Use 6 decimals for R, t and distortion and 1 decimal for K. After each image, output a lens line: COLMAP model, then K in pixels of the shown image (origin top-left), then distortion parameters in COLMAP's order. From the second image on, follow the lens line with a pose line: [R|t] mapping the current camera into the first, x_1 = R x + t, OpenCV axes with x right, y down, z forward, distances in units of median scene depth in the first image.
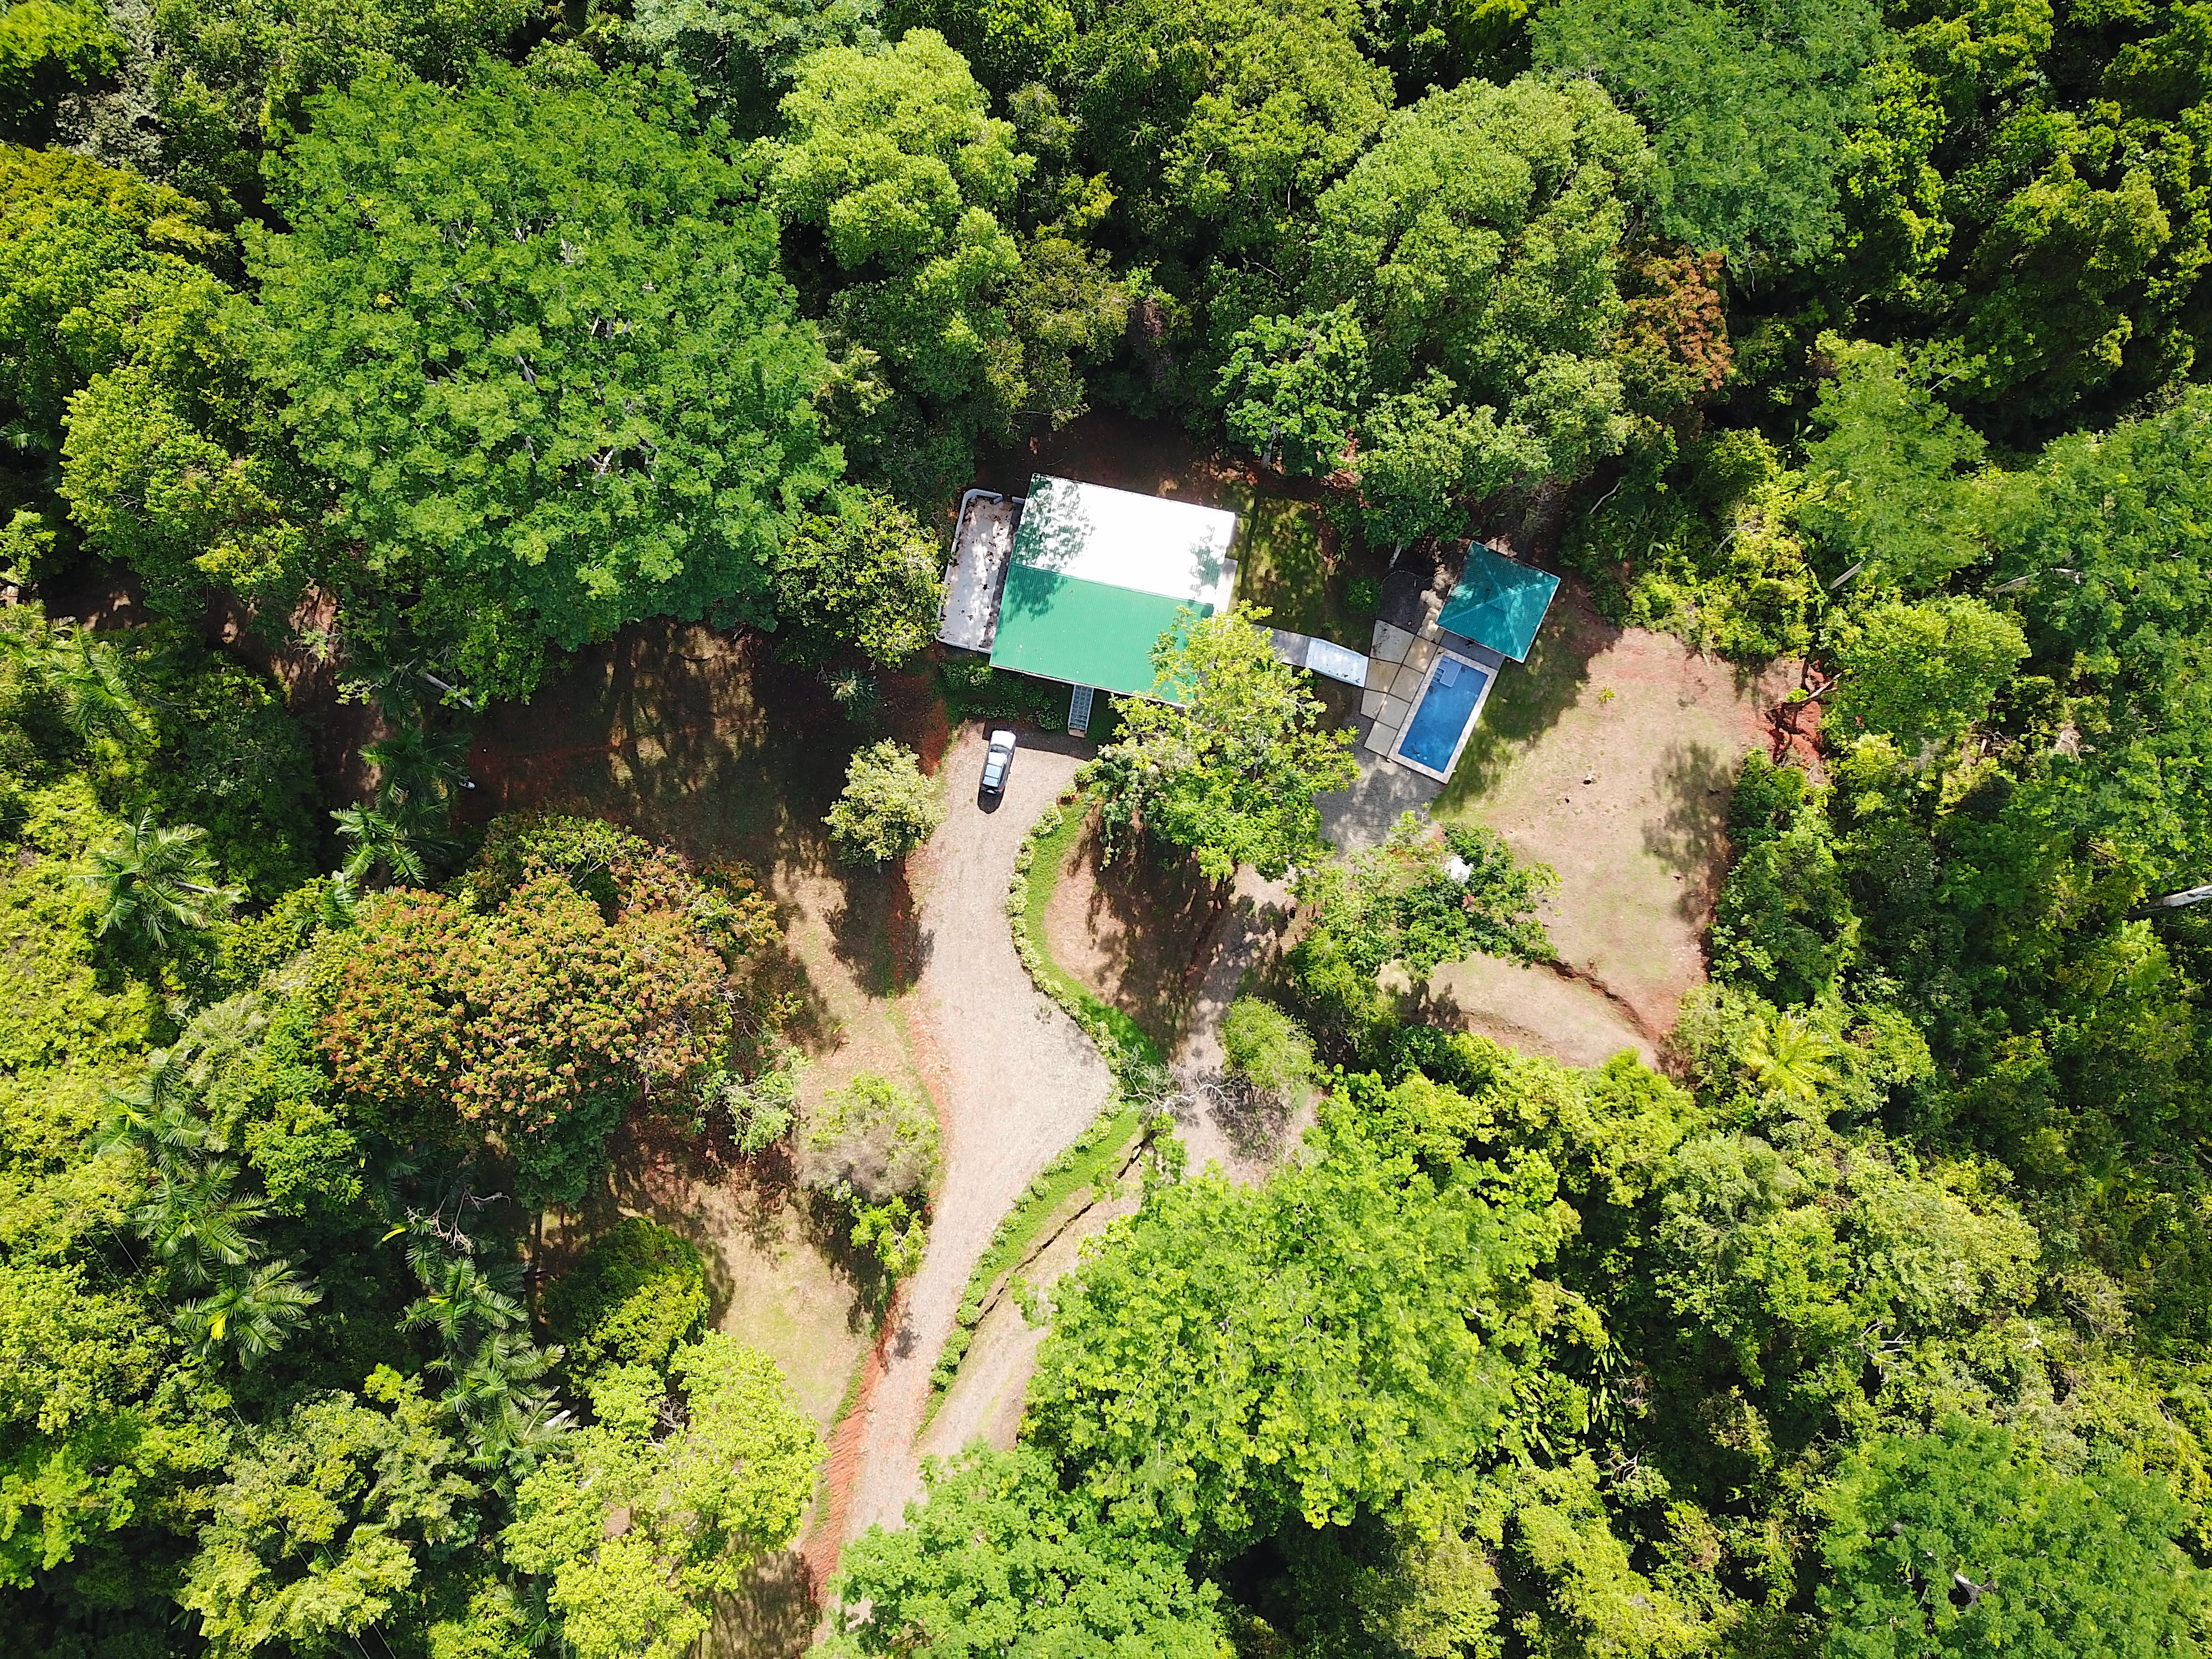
lens RADIAL K [[1672.6, 0, 1101.3], [0, 1672.6, 823.4], [0, 0, 1]] dist [0.021731, -0.009935]
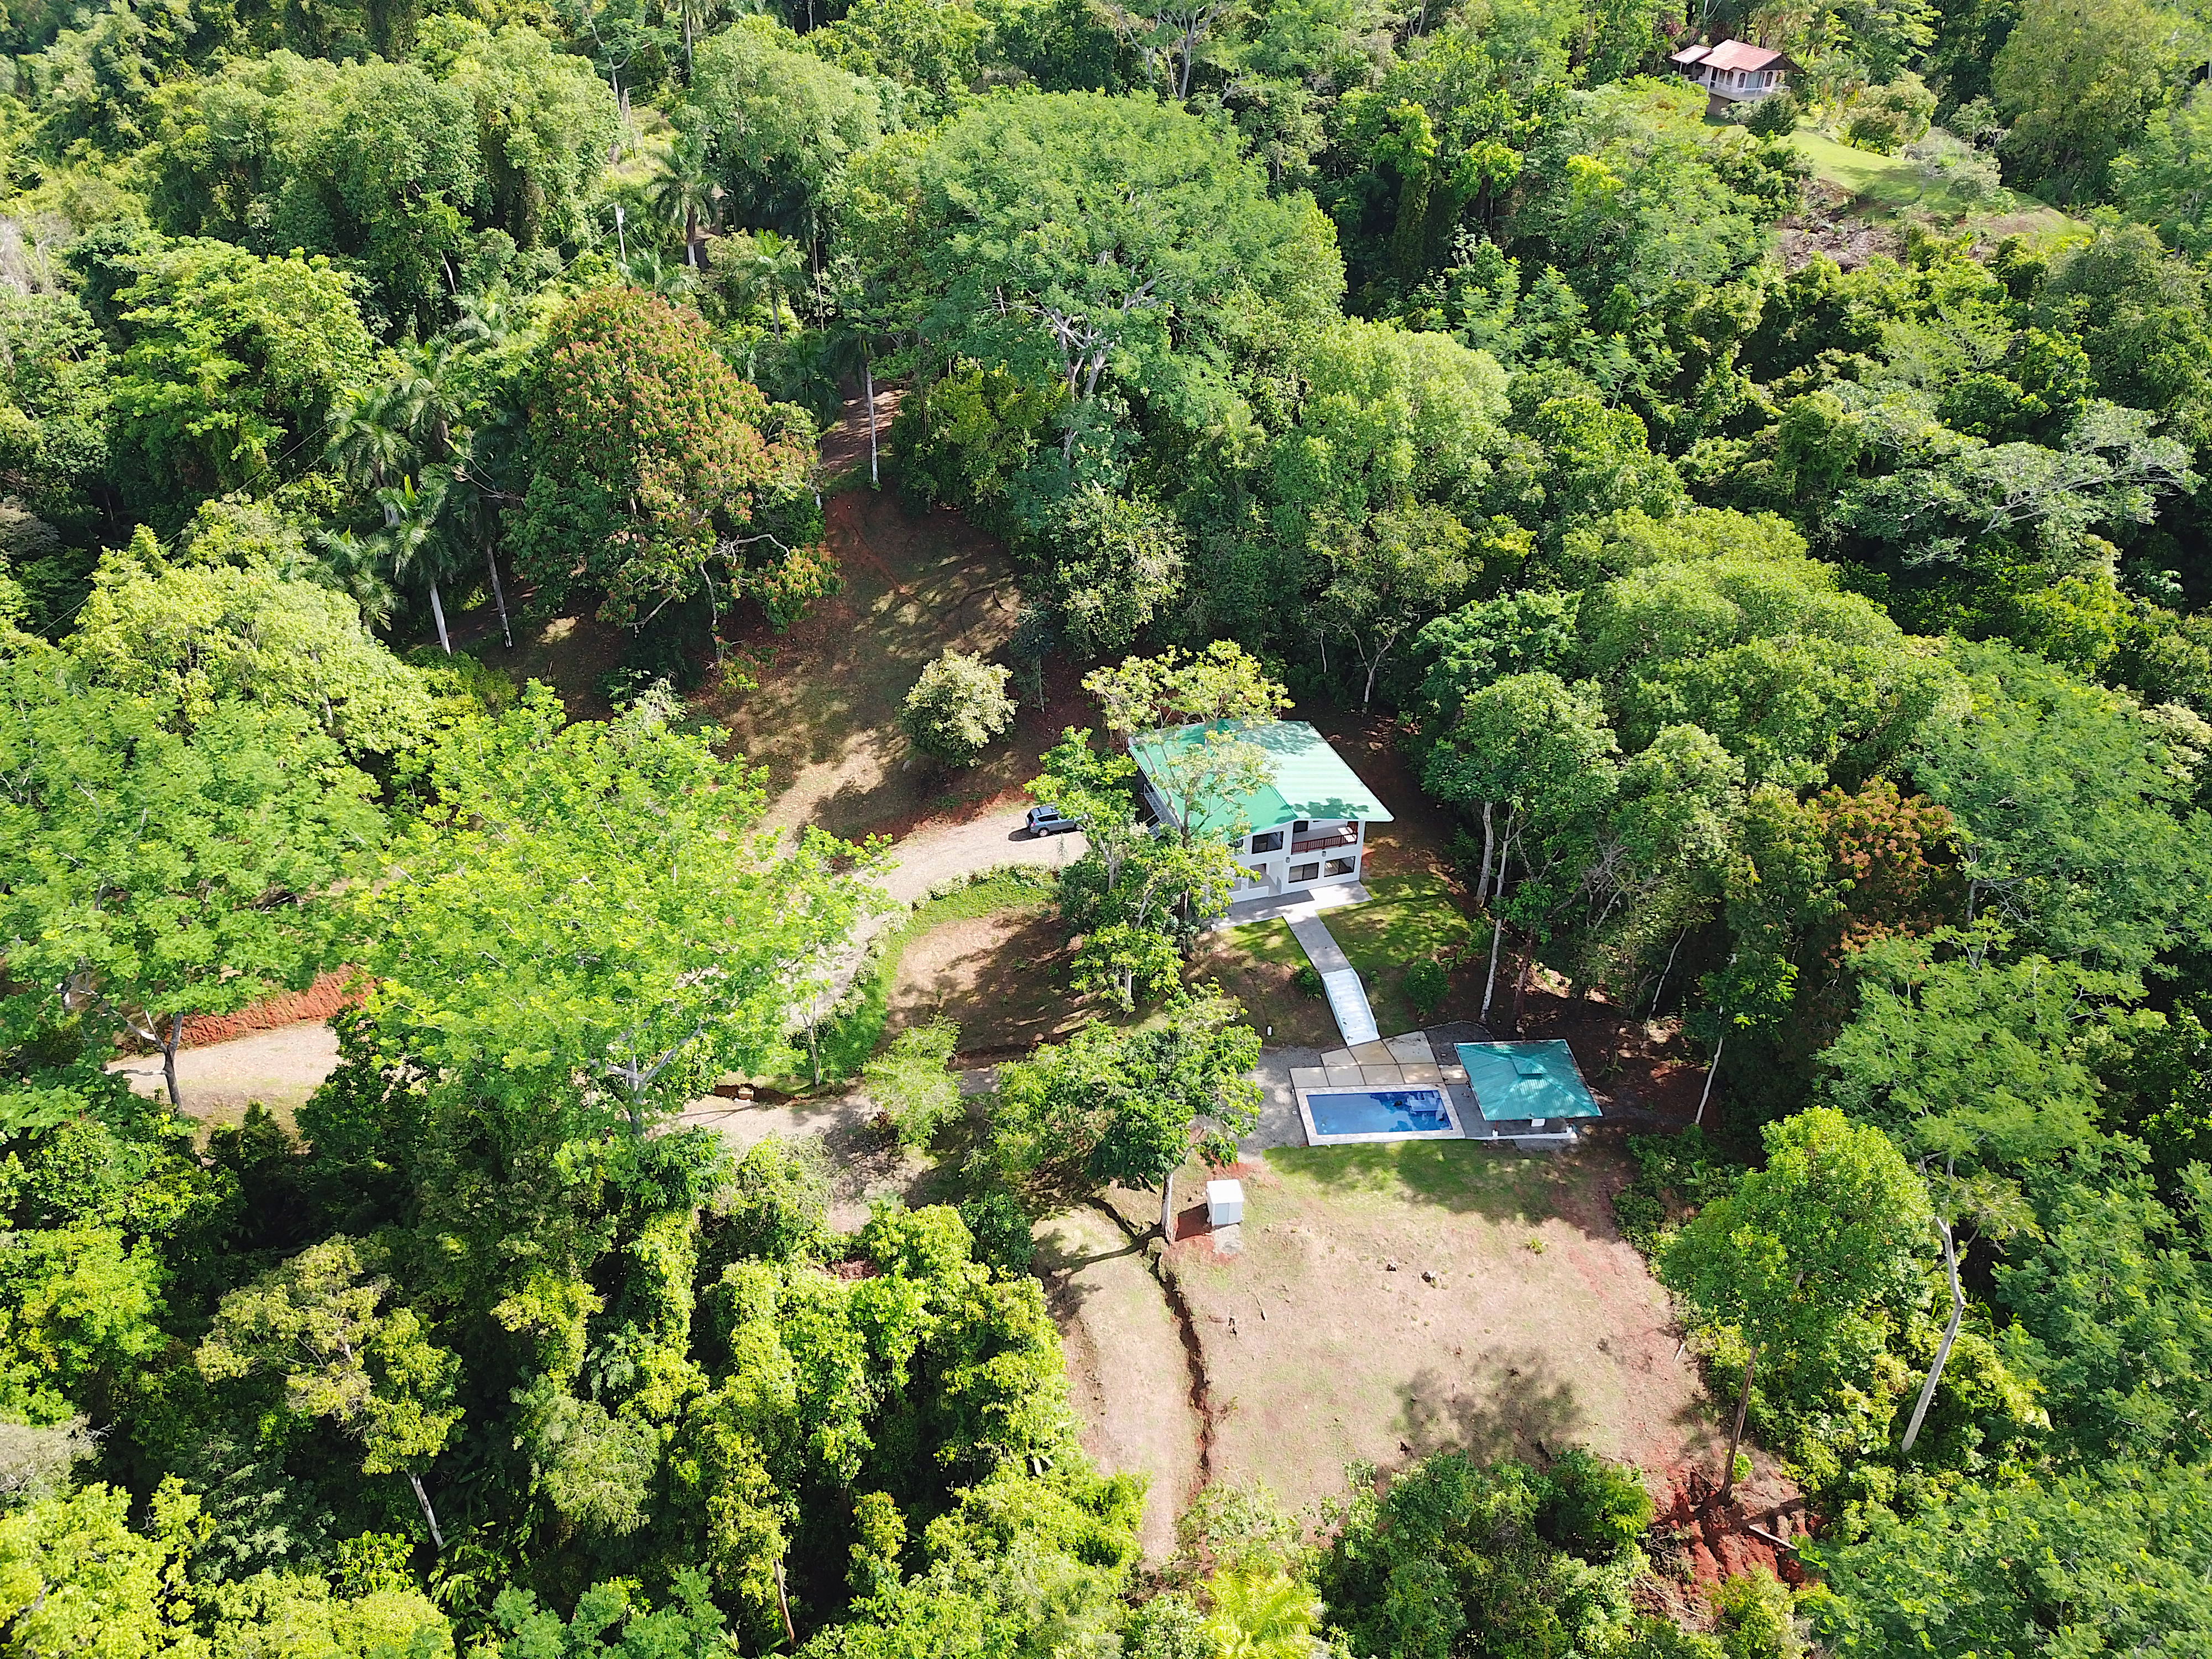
lens RADIAL K [[1672.6, 0, 1098.3], [0, 1672.6, 829.6], [0, 0, 1]] dist [0.021731, -0.009935]
pose [[0.494186, 0.491612, -0.717006, 0.663038], [-0.855238, 0.422951, -0.299466, 0.240316], [0.156037, 0.761203, 0.629462, 0.361740]]
